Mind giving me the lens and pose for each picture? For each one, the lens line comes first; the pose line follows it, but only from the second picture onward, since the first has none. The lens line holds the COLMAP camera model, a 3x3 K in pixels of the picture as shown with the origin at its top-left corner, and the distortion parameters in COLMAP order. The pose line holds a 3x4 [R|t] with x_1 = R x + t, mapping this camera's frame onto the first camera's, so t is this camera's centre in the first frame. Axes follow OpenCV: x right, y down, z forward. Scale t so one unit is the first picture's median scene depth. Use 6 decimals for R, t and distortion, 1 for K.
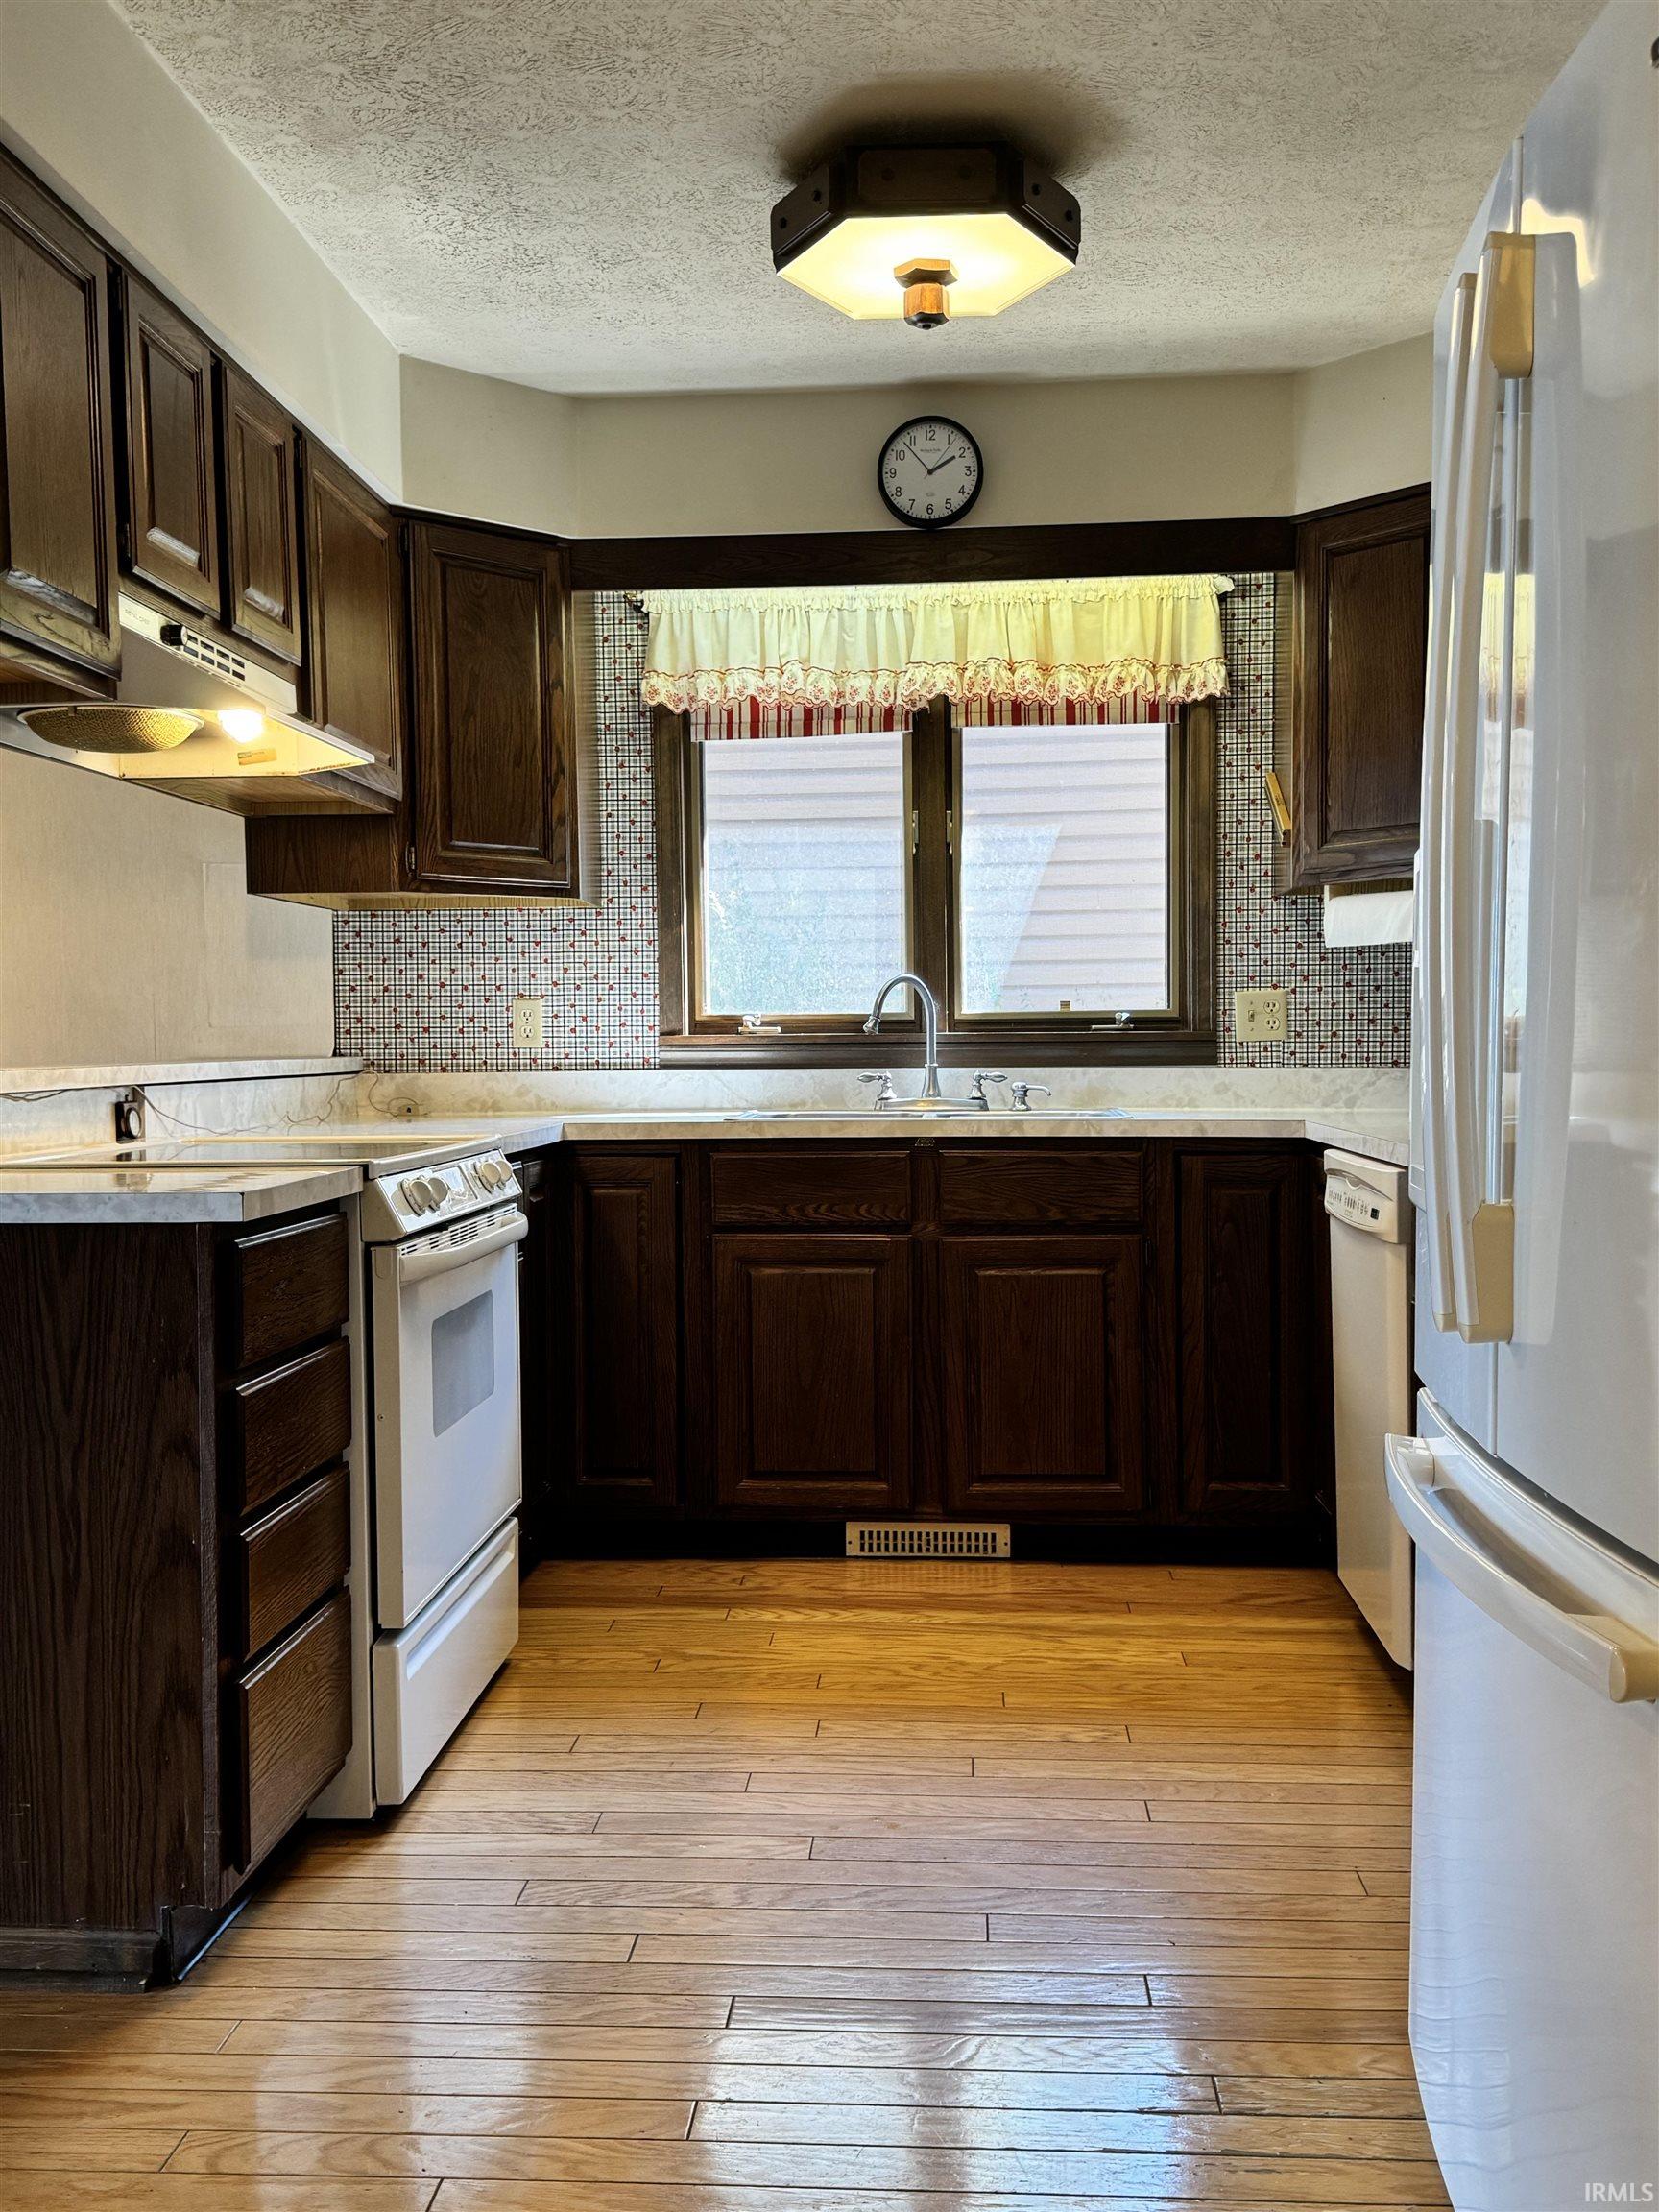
lens RADIAL K [[2035.7, 0, 829.5], [0, 2035.7, 1106.0], [0, 0, 1]] dist [0.199716, -0.417850]
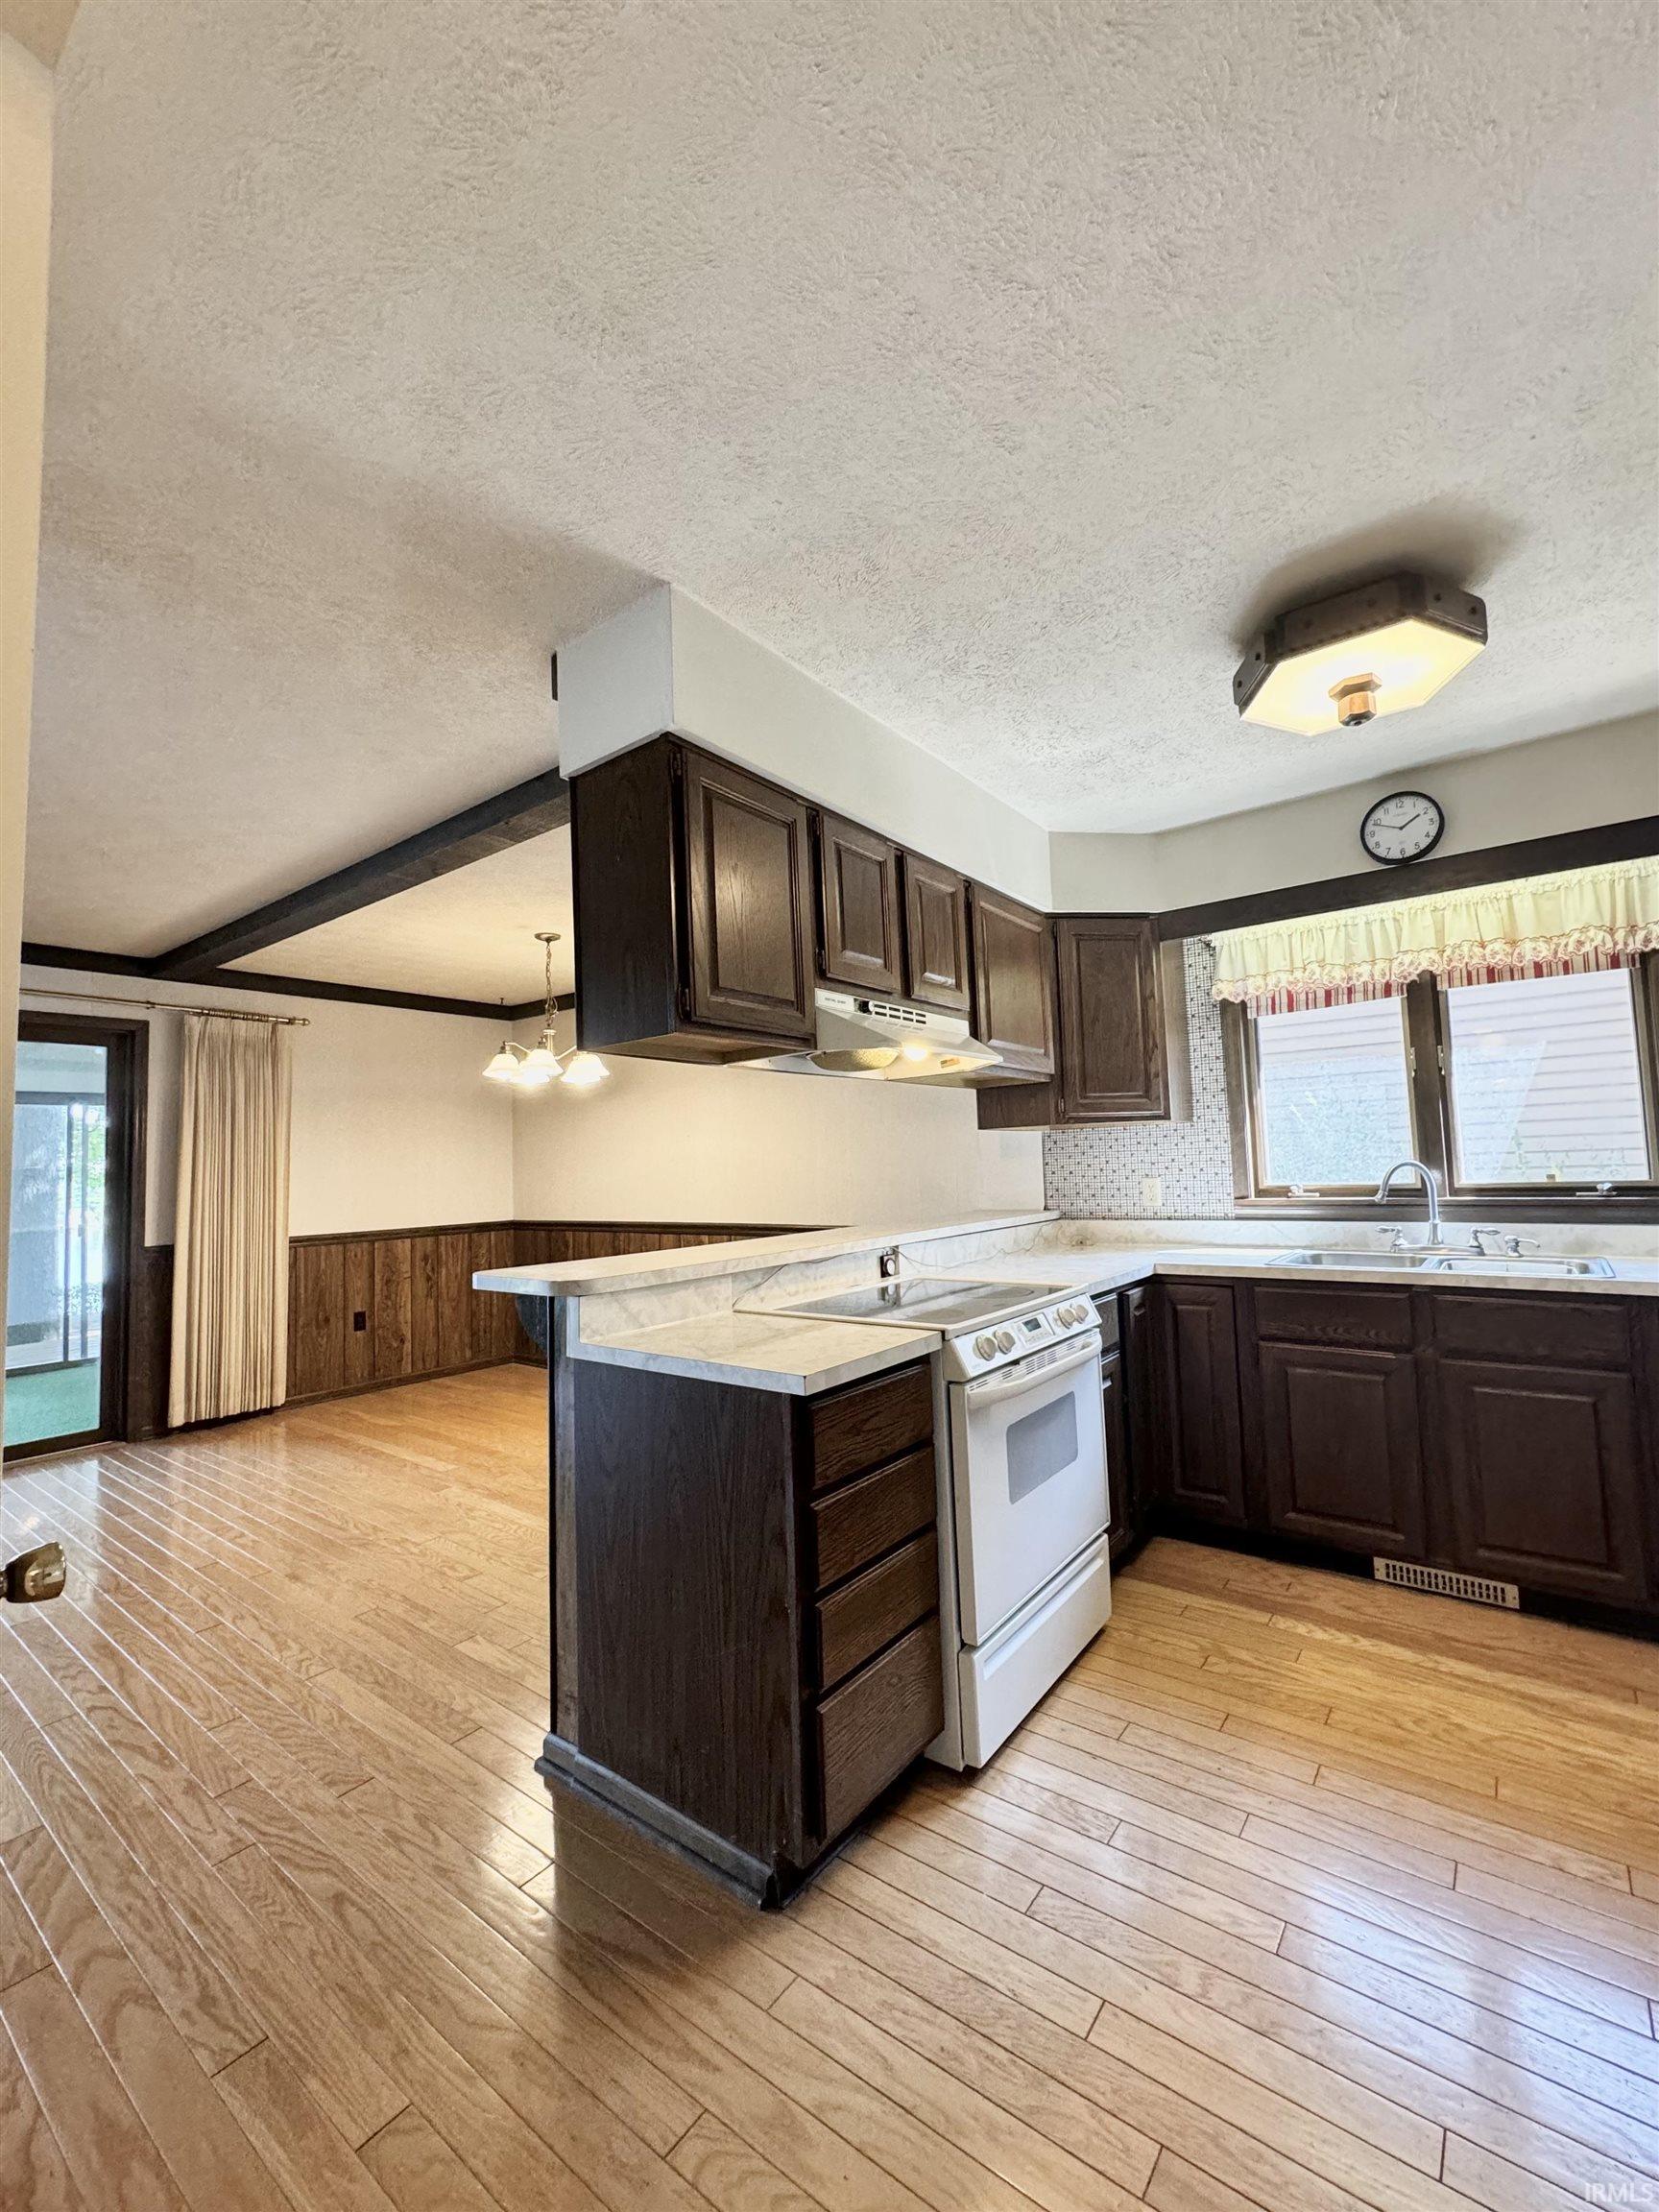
lens RADIAL K [[906.5, 0, 829.5], [0, 906.5, 1106.0], [0, 0, 1]] dist [-0.001448, -0.000466]
pose [[0.830227, -0.054984, -0.554708, 0.060913], [0.007135, 0.996090, -0.088056, -0.054029], [0.557380, 0.069149, 0.827373, 0.253606]]
